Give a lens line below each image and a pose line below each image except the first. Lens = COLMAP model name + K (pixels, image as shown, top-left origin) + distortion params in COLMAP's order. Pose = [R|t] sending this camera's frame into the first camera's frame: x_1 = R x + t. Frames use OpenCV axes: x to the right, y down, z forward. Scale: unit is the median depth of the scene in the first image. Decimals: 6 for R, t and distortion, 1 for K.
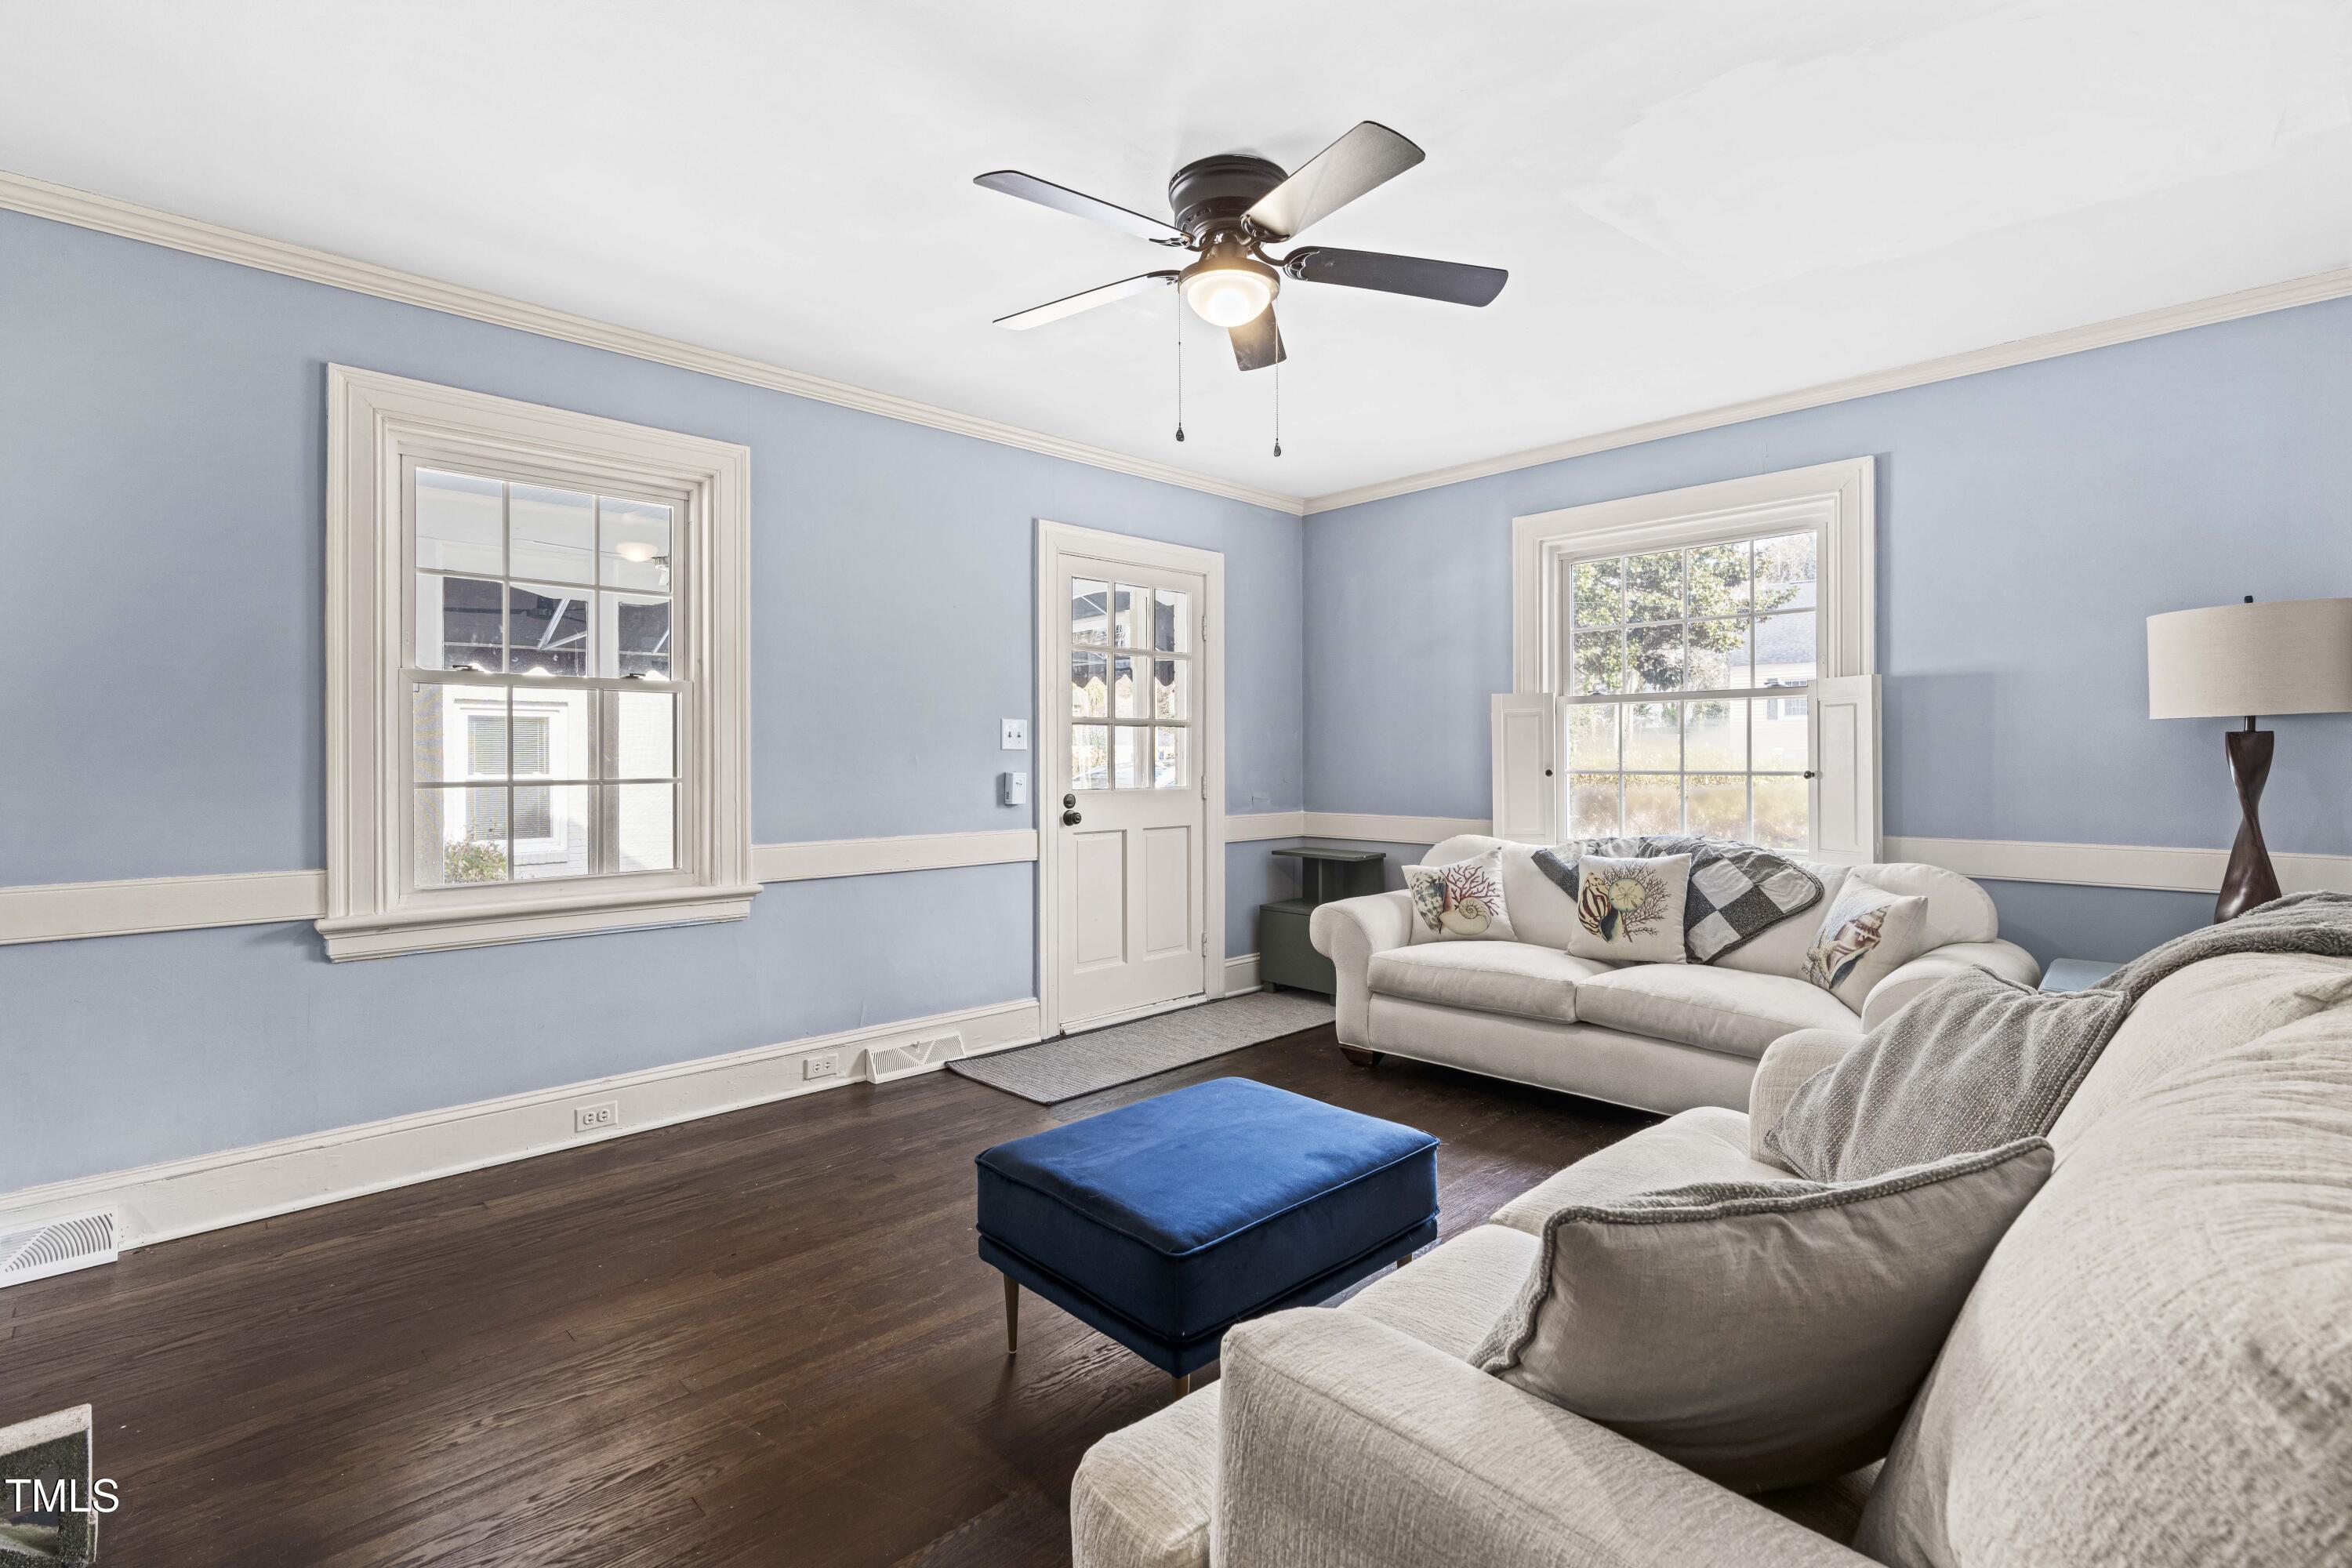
lens RADIAL K [[1067.2, 0, 1176.5], [0, 1067.2, 761.4], [0, 0, 1]] dist [-0.011241, 0.000795]
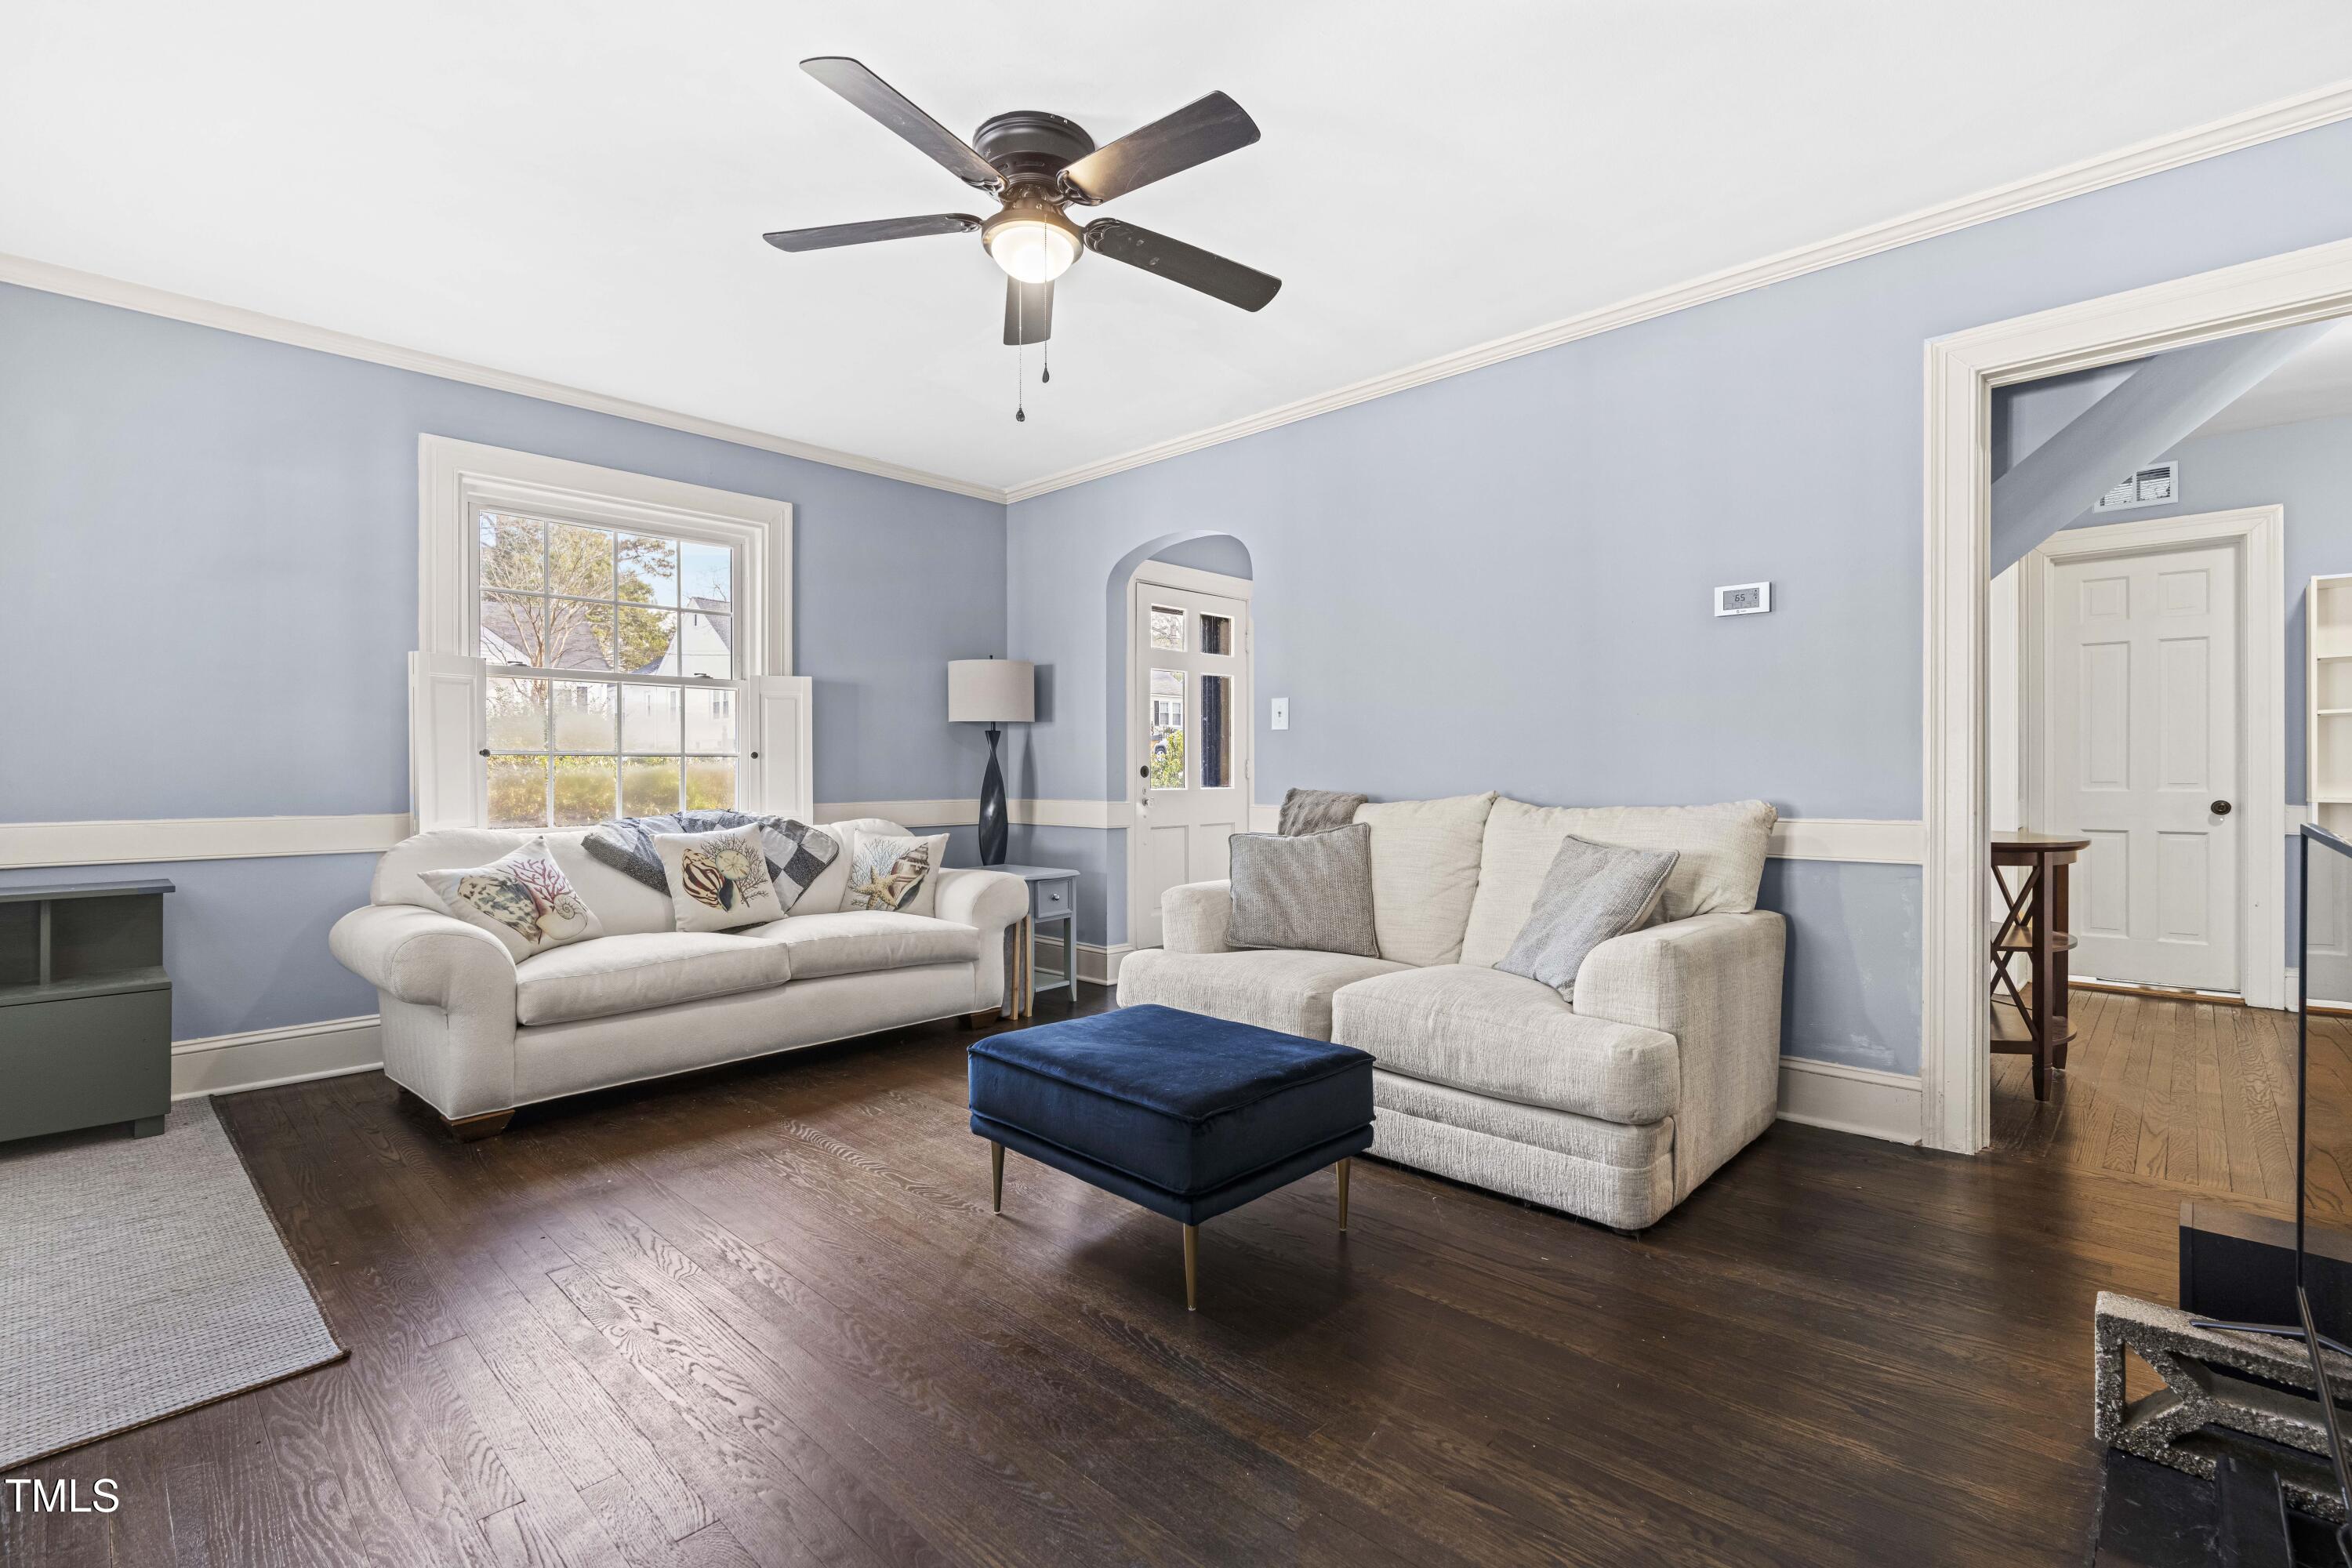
lens RADIAL K [[1061.6, 0, 1185.7], [0, 1061.6, 770.7], [0, 0, 1]] dist [-0.001026, 0.000094]
pose [[-0.036968, 0.005834, 0.999299, -0.643173], [0.007028, 0.999960, -0.005578, 0.041856], [-0.999292, 0.006817, -0.037008, 0.595993]]
